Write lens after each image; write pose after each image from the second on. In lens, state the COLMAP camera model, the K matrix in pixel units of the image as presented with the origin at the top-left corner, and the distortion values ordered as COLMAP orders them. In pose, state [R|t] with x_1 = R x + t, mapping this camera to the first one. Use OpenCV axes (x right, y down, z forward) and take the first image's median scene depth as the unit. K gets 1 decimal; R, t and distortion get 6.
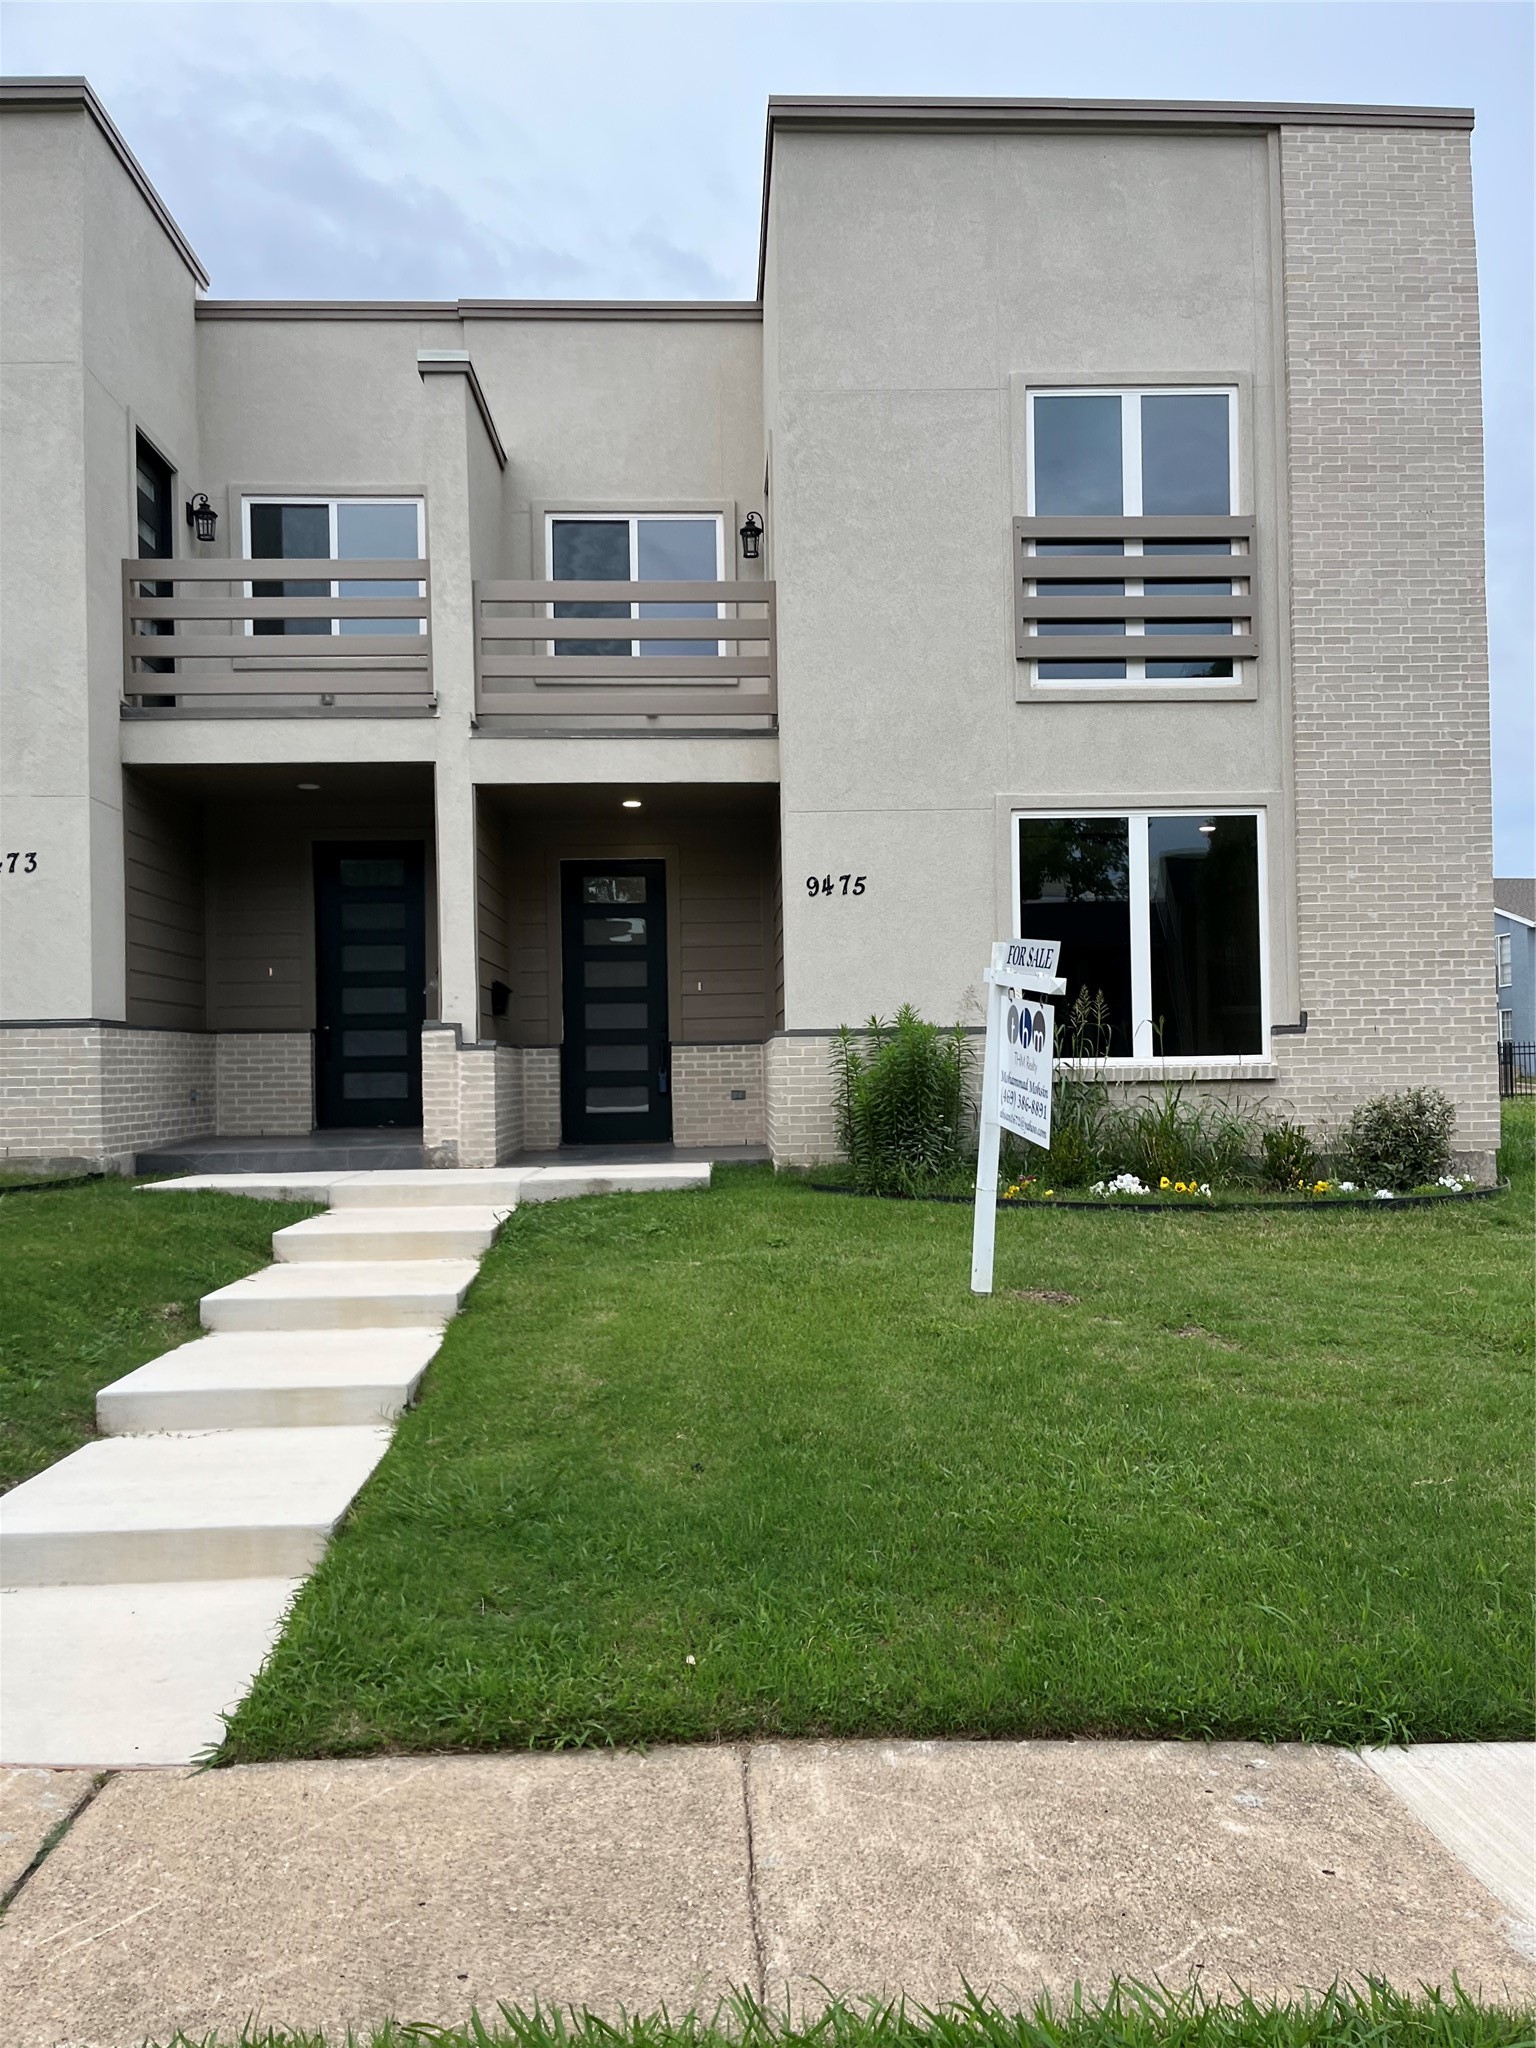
lens RADIAL K [[1555.2, 0, 772.3], [0, 1555.2, 1050.3], [0, 0, 1]] dist [0.048553, -0.084894]
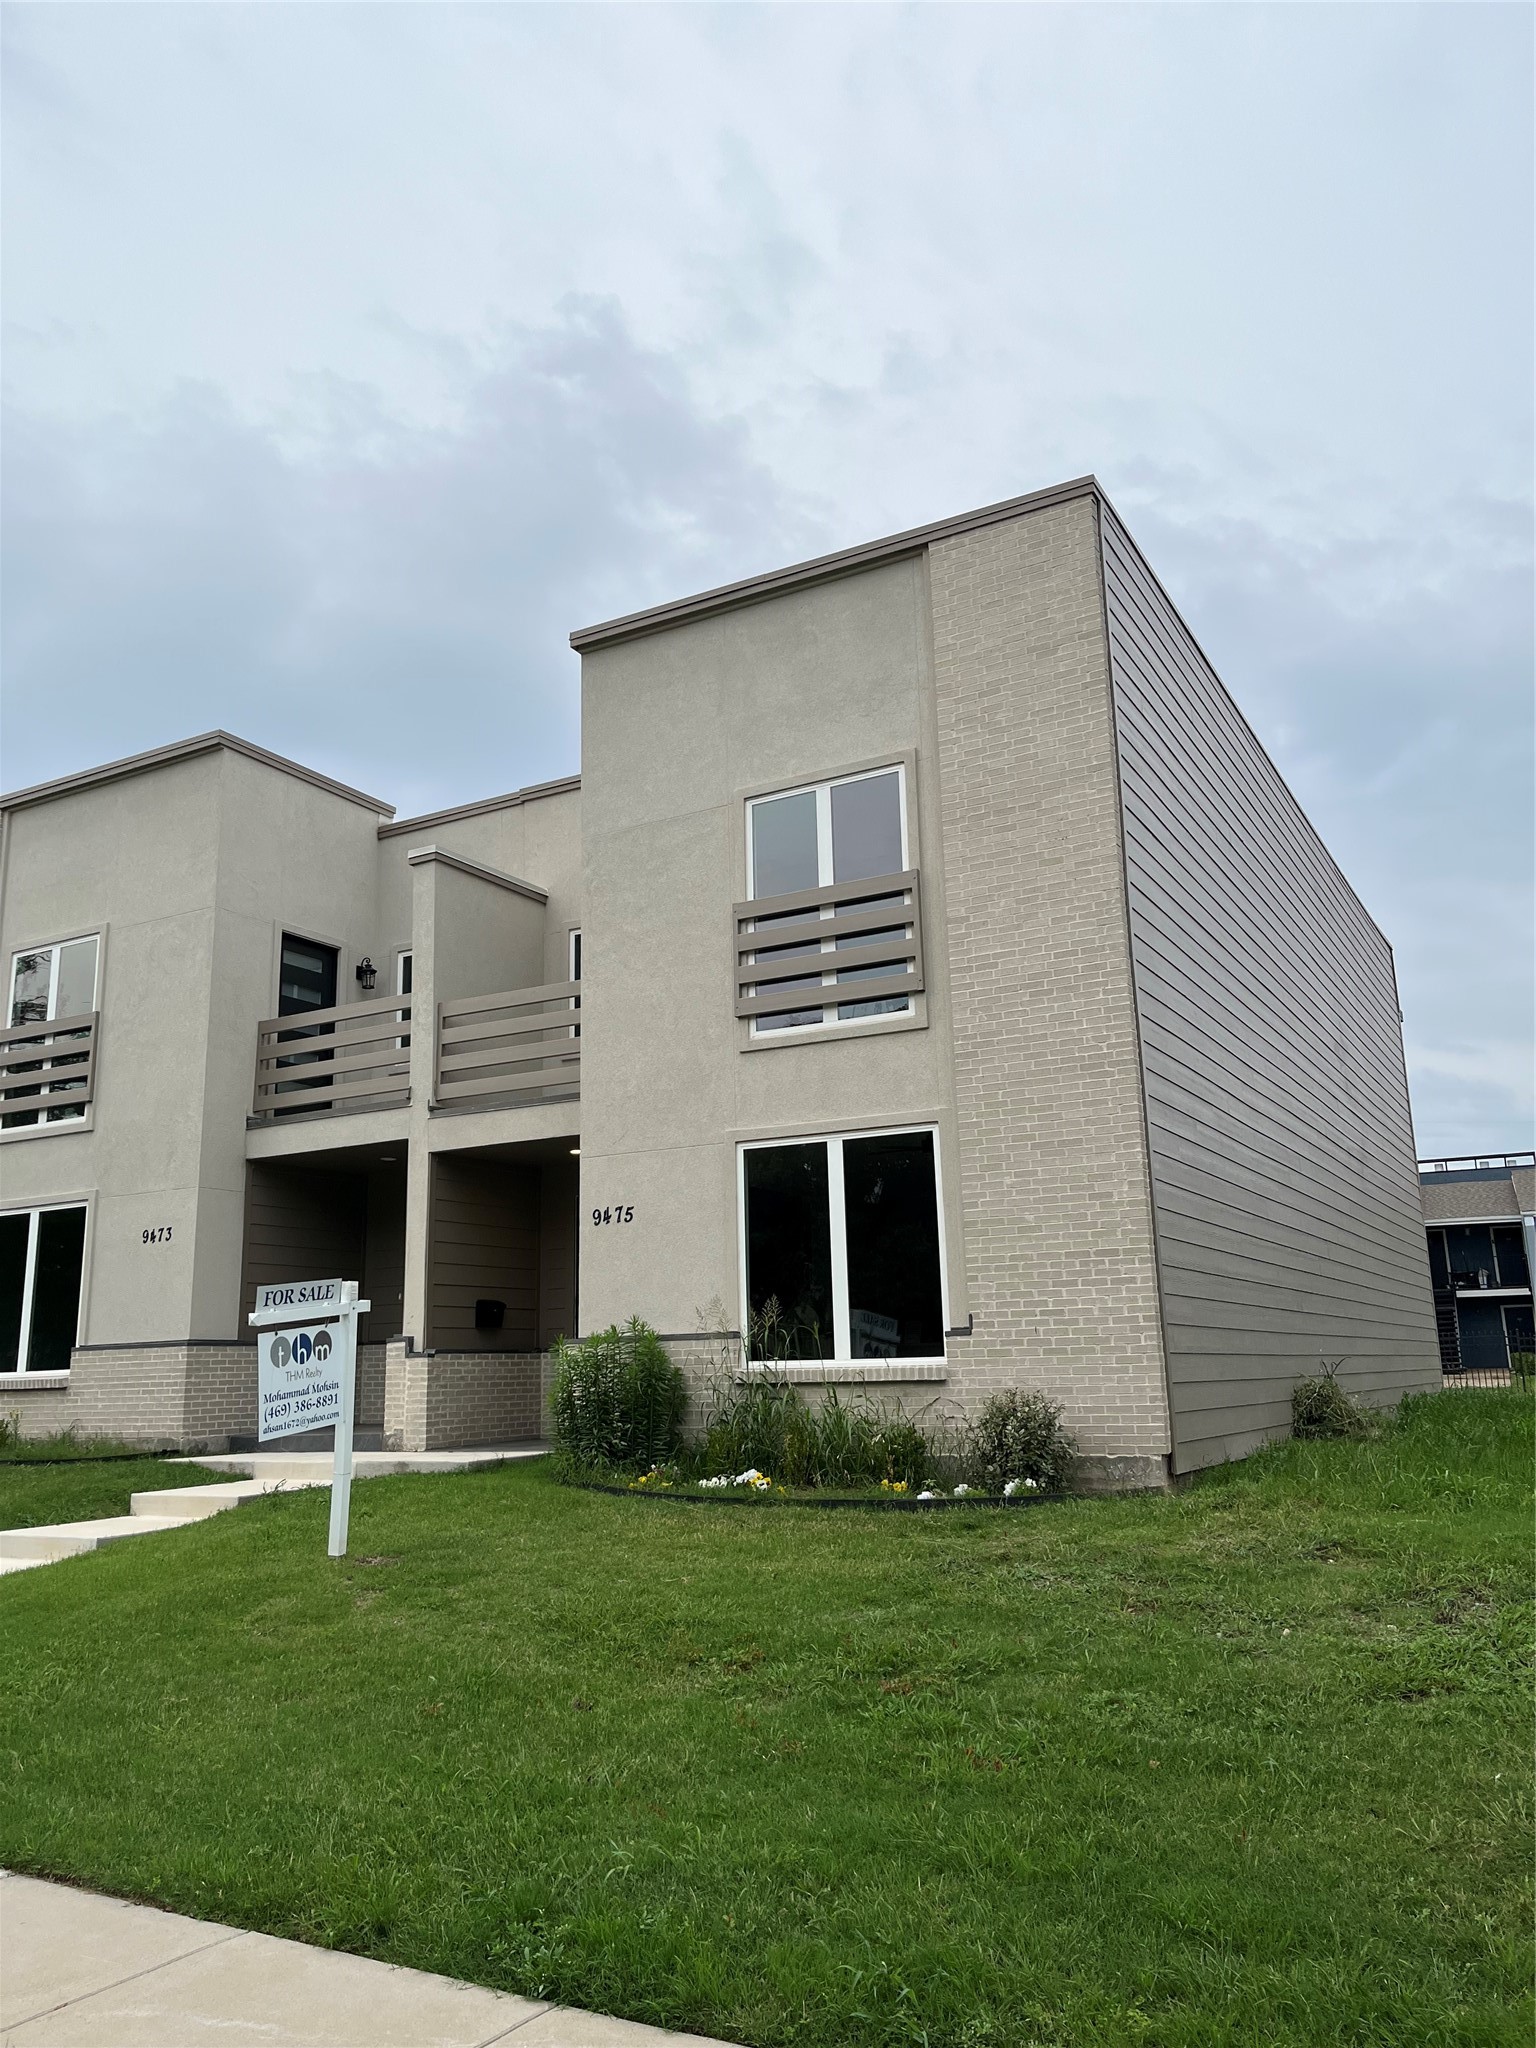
lens RADIAL K [[1542.8, 0, 768.0], [0, 1542.8, 1024.0], [0, 0, 1]] dist [0.038955, -0.002474]
pose [[0.853141, -0.117017, -0.508388, 0.770637], [0.011634, 0.978544, -0.205710, -0.003431], [0.521551, 0.169585, 0.836197, 0.029584]]
